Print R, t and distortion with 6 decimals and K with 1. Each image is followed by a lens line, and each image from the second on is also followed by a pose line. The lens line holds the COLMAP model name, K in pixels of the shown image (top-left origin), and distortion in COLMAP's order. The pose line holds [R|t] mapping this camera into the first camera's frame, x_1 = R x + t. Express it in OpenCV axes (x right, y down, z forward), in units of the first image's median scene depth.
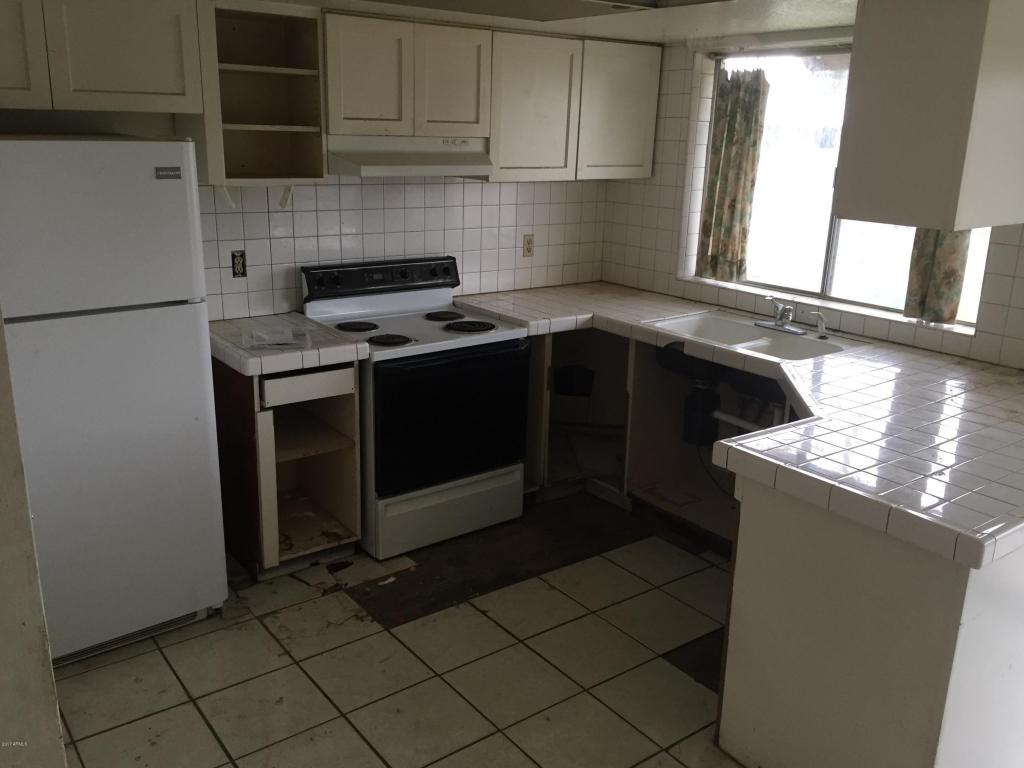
lens RADIAL K [[872.3, 0, 512.0], [0, 872.3, 384.0], [0, 0, 1]] dist [0.079256, -0.106230]
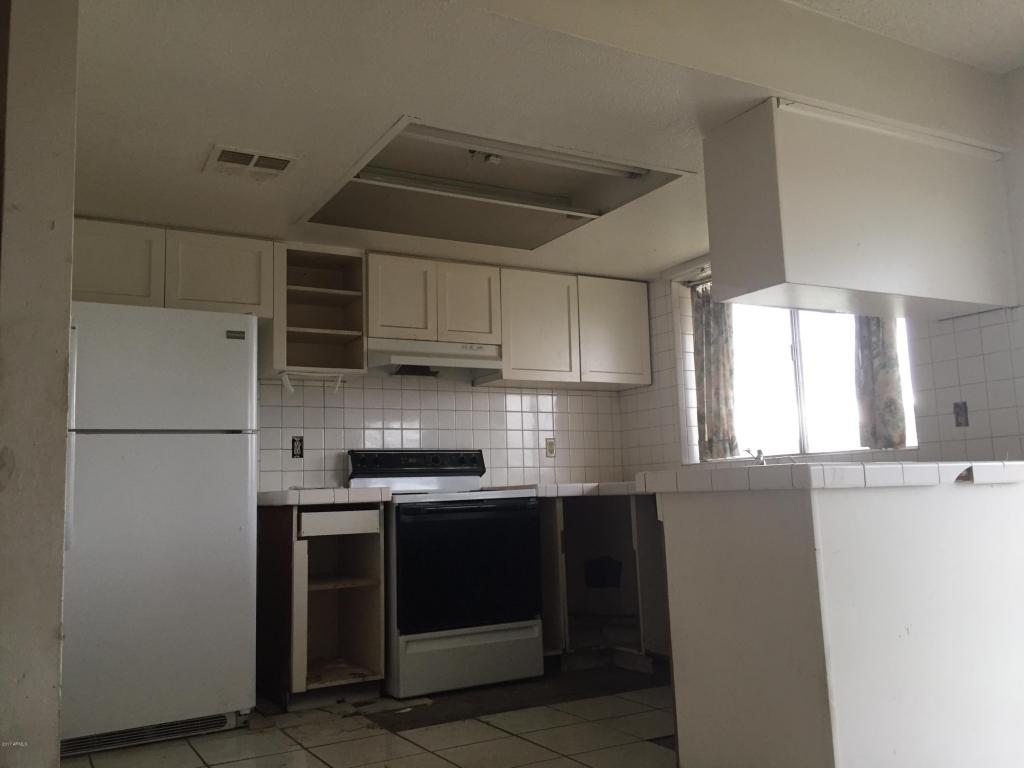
lens RADIAL K [[872.3, 0, 512.0], [0, 872.3, 384.0], [0, 0, 1]] dist [0.079256, -0.106230]
pose [[0.990244, -0.074448, -0.117792, 0.135515], [0.021506, 0.916839, -0.398678, 0.273767], [0.137677, 0.392255, 0.909495, -0.107106]]
